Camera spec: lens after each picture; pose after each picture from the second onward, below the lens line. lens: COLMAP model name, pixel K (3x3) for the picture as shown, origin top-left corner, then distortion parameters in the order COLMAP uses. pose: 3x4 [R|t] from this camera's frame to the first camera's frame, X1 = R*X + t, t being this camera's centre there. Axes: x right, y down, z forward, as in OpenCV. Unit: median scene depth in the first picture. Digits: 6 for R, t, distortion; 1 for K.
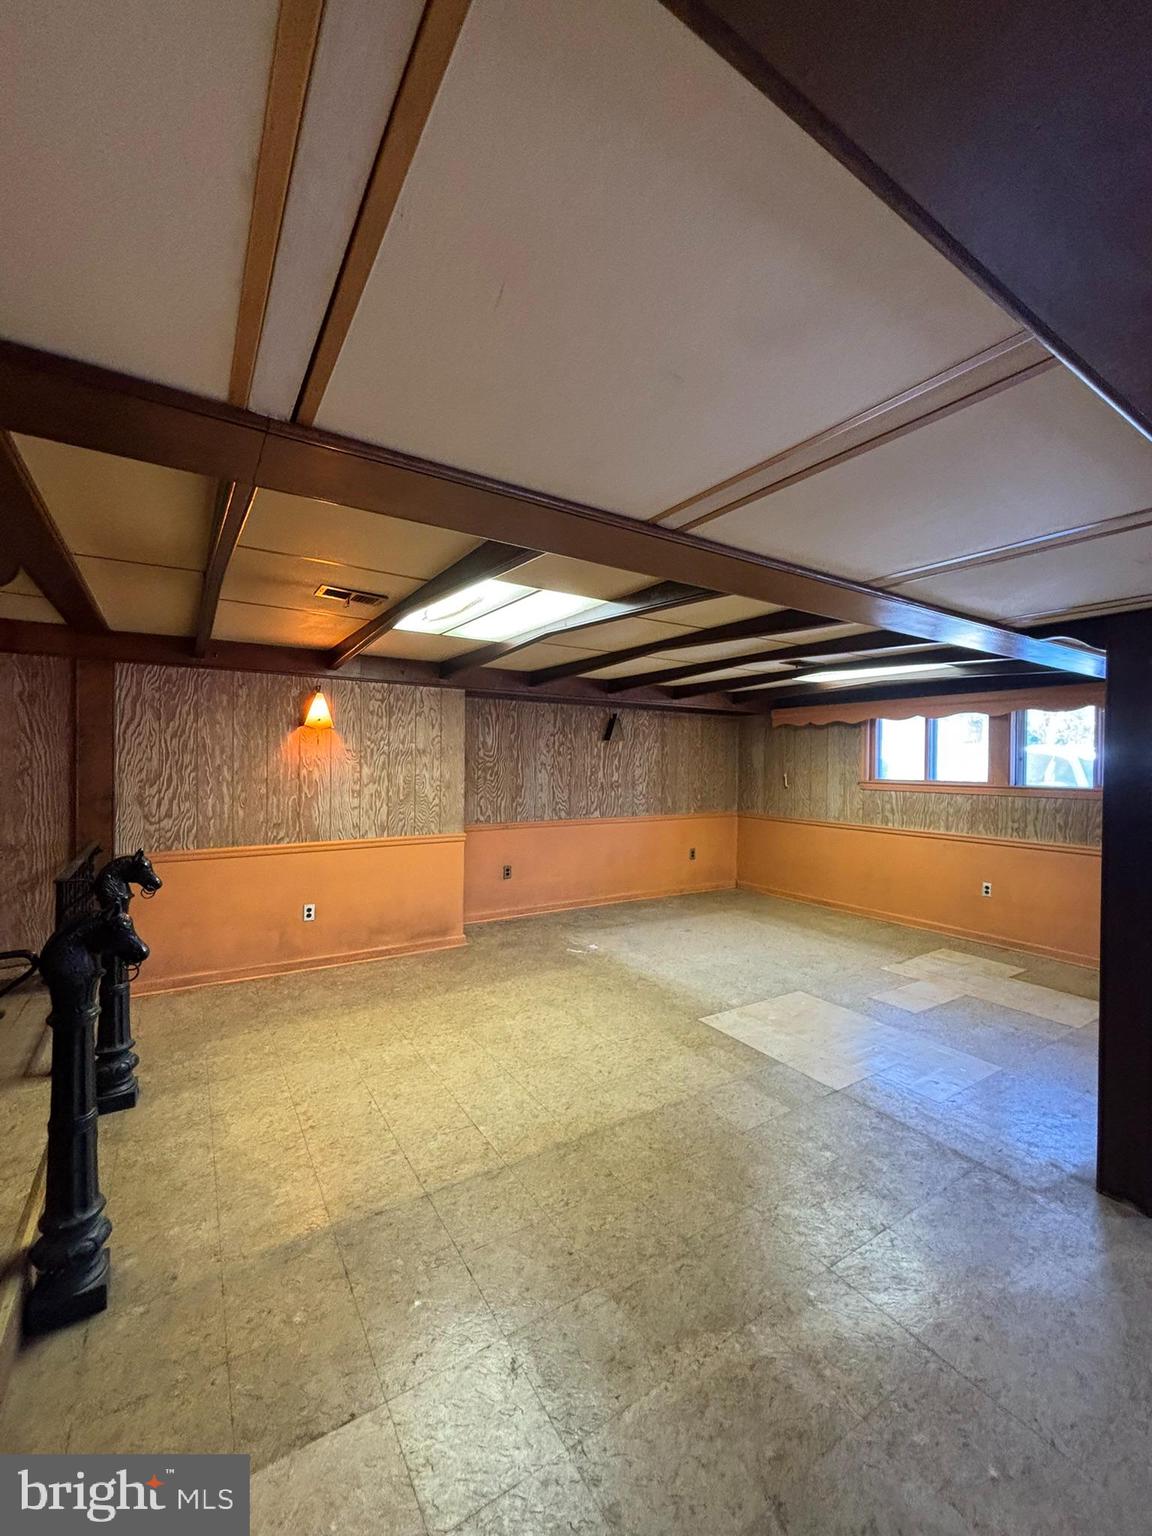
lens RADIAL K [[618.1, 0, 589.2], [0, 618.1, 758.6], [0, 0, 1]] dist [0.004080, -0.001870]
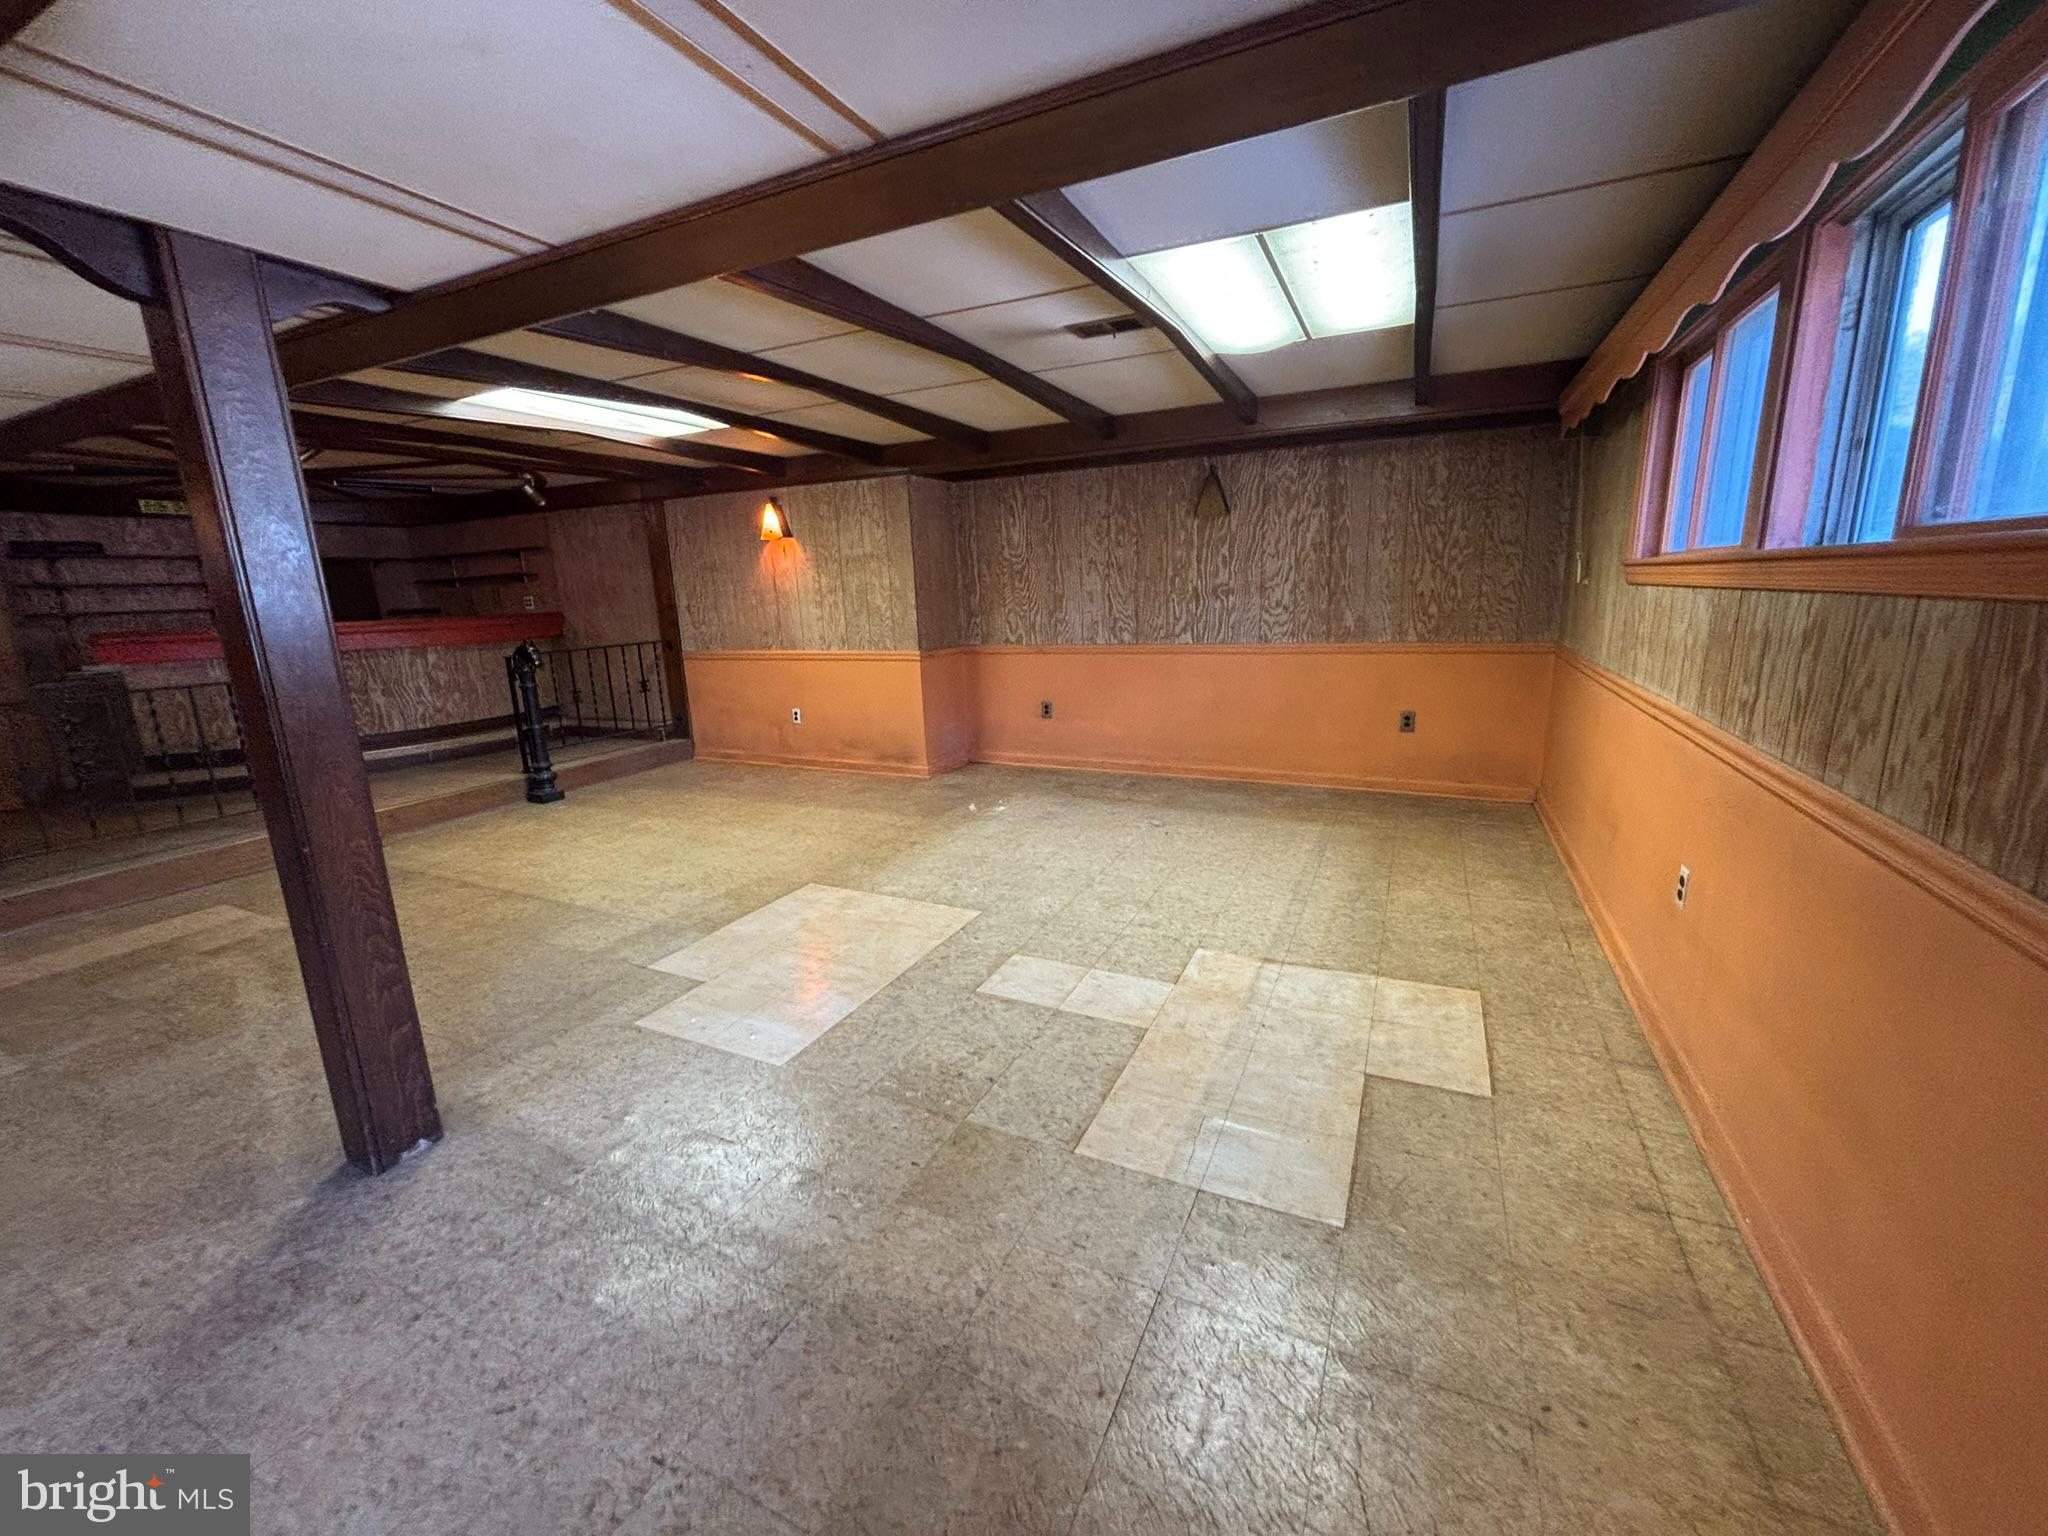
lens RADIAL K [[824.2, 0, 1032.0], [0, 824.2, 774.4], [0, 0, 1]] dist [0.004080, -0.001870]
pose [[0.511643, 0.154091, -0.845268, 0.892069], [0.041797, 0.978158, 0.203617, 0.063576], [0.858181, -0.139509, 0.494027, 0.560876]]
